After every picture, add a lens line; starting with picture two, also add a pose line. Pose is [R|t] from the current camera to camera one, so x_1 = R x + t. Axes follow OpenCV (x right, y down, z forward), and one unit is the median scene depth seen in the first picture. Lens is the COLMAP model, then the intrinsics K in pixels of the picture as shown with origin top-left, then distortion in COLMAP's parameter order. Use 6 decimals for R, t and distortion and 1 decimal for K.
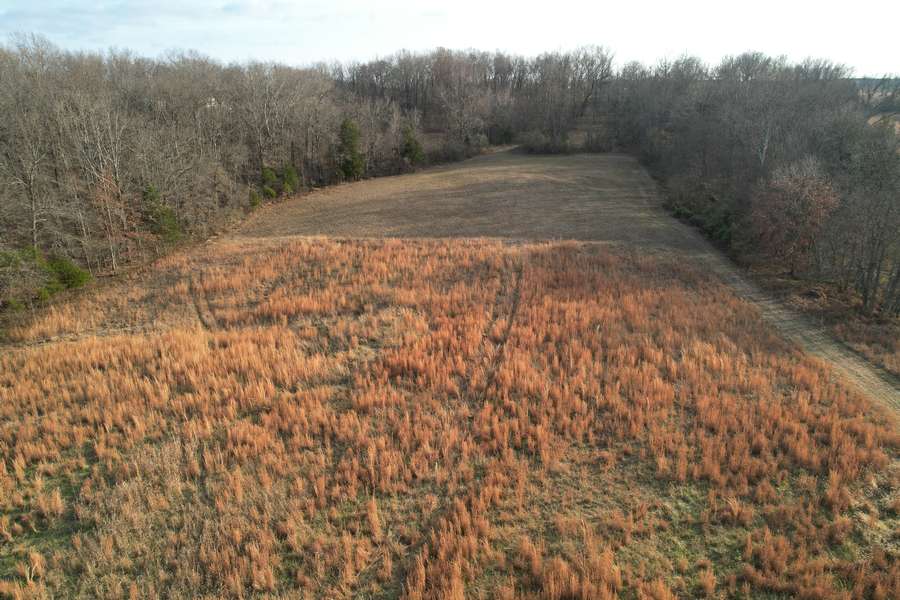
lens RADIAL K [[582.4, 0, 443.9], [0, 582.4, 302.1], [0, 0, 1]] dist [-0.065372, 0.063152]
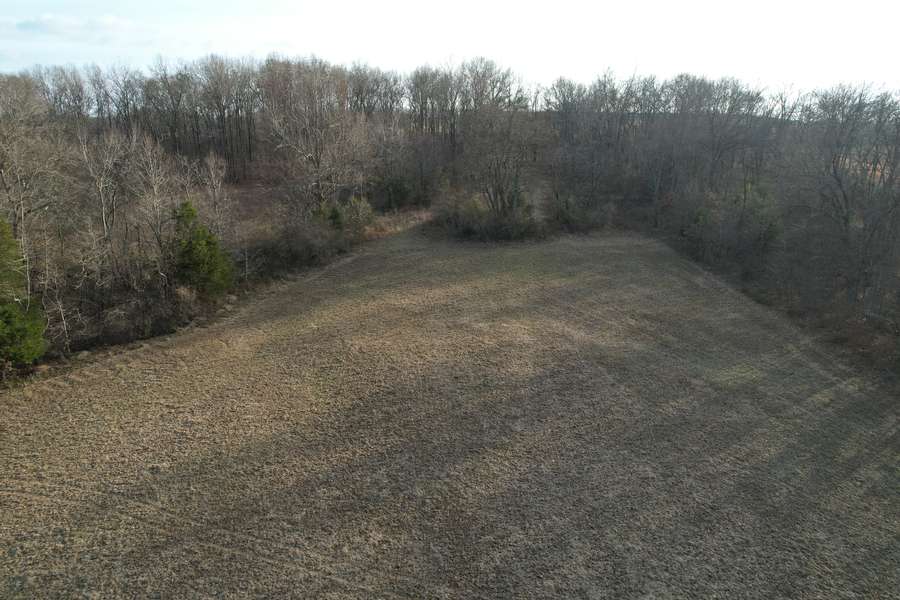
lens RADIAL K [[582.4, 0, 451.3], [0, 582.4, 301.3], [0, 0, 1]] dist [-0.065372, 0.063152]
pose [[0.962903, -0.069312, 0.260795, 0.002768], [0.082834, 0.995711, -0.041207, -0.180036], [-0.256821, 0.061282, 0.964514, 0.512348]]
